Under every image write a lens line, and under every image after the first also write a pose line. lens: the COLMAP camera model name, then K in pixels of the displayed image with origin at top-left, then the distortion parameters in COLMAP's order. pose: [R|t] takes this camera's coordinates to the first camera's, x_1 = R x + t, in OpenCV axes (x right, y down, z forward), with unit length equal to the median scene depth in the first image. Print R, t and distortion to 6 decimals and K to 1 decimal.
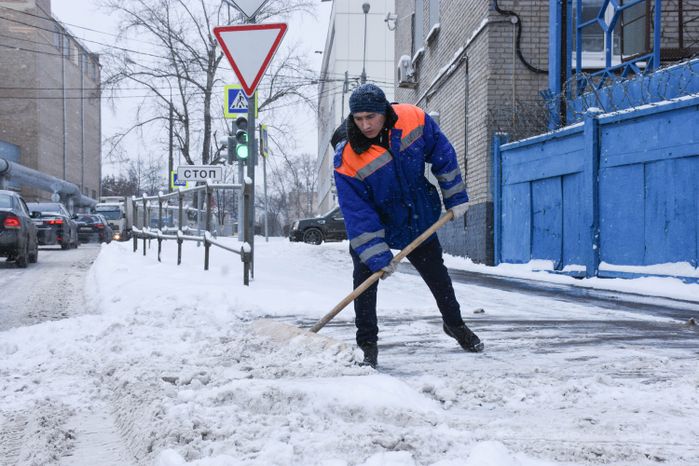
lens RADIAL K [[1010.1, 0, 330.8], [0, 1010.1, 234.4], [0, 0, 1]] dist [0.118508, 0.141650]
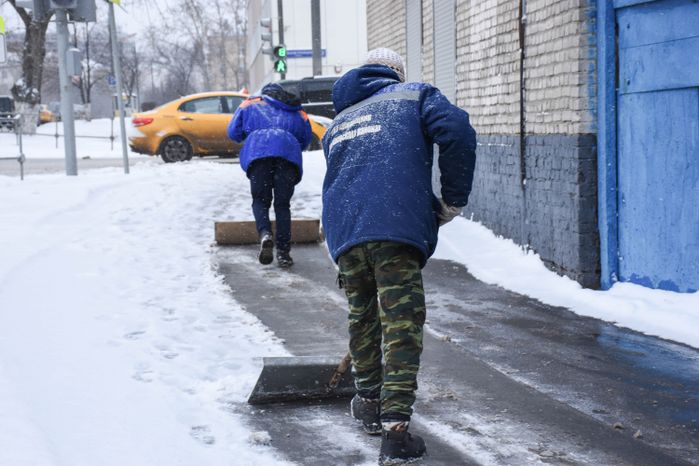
lens RADIAL K [[1475.3, 0, 349.5], [0, 1475.3, 233.0], [0, 0, 1]] dist [0.551723, 0.171718]
pose [[0.998601, -0.036150, 0.038585, 0.033947], [0.032177, 0.994563, 0.099037, -0.055350], [-0.041955, -0.097657, 0.994335, 0.386427]]
